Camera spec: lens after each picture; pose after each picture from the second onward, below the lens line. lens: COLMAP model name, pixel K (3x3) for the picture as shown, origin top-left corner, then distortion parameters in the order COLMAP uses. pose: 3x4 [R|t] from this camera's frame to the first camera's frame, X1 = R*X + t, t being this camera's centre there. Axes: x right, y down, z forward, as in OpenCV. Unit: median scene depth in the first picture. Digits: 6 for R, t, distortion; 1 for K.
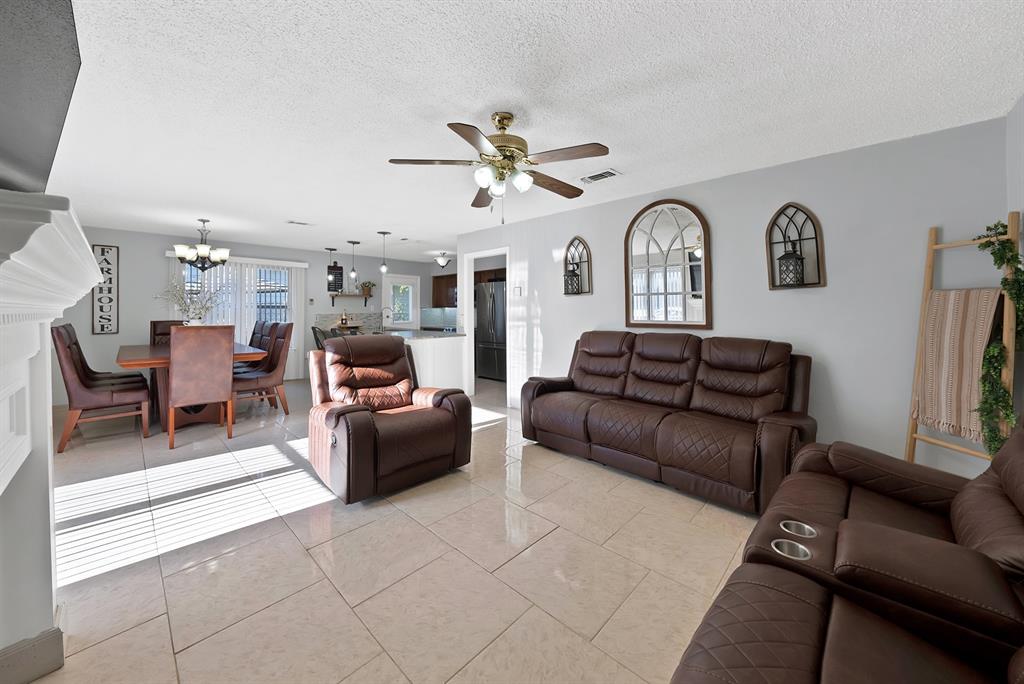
lens RADIAL K [[363.4, 0, 554.2], [0, 363.4, 307.0], [0, 0, 1]] dist [-0.017754, 0.002485]
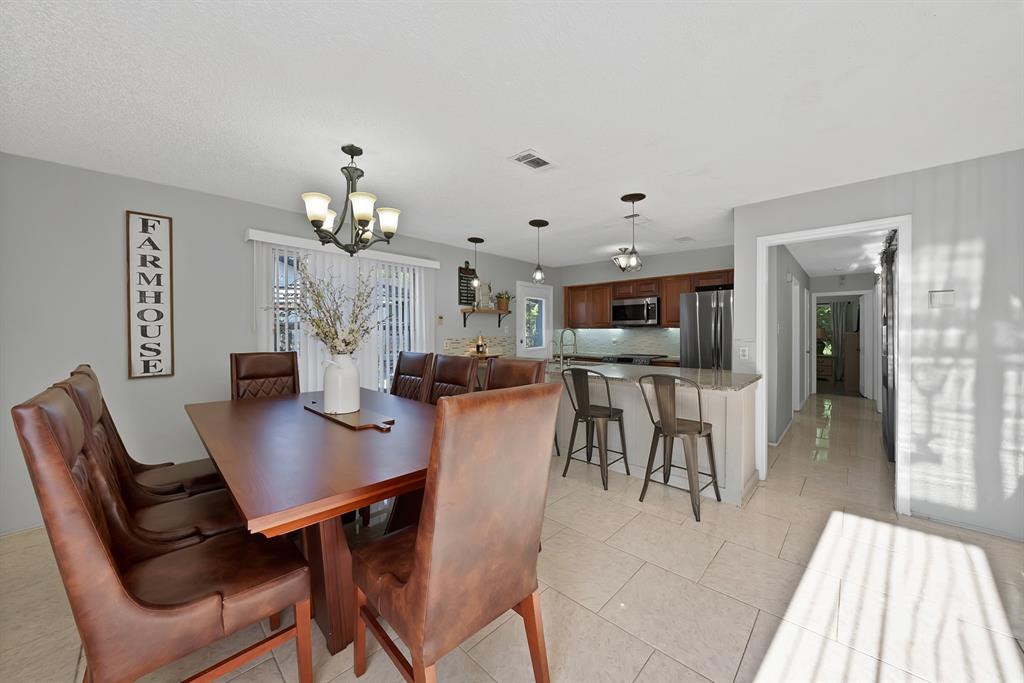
lens RADIAL K [[363.4, 0, 552.5], [0, 363.4, 333.0], [0, 0, 1]] dist [-0.017754, 0.002485]
pose [[0.999848, 0.000684, -0.017422, -0.626101], [-0.000421, 0.999886, 0.015076, -0.000747], [0.017431, -0.015066, 0.999735, 0.456340]]
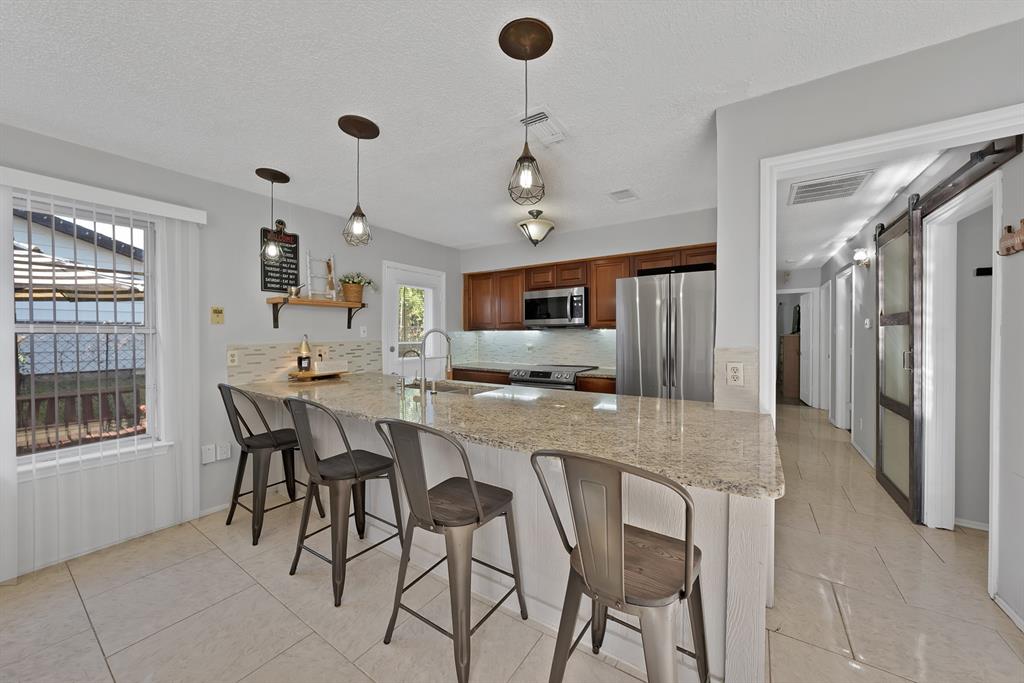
lens RADIAL K [[363.4, 0, 544.4], [0, 363.4, 337.1], [0, 0, 1]] dist [-0.017754, 0.002485]
pose [[0.989816, -0.003392, 0.142314, -0.527533], [0.000686, 0.999818, 0.019062, 0.002051], [-0.142352, -0.018770, 0.989638, 0.788784]]
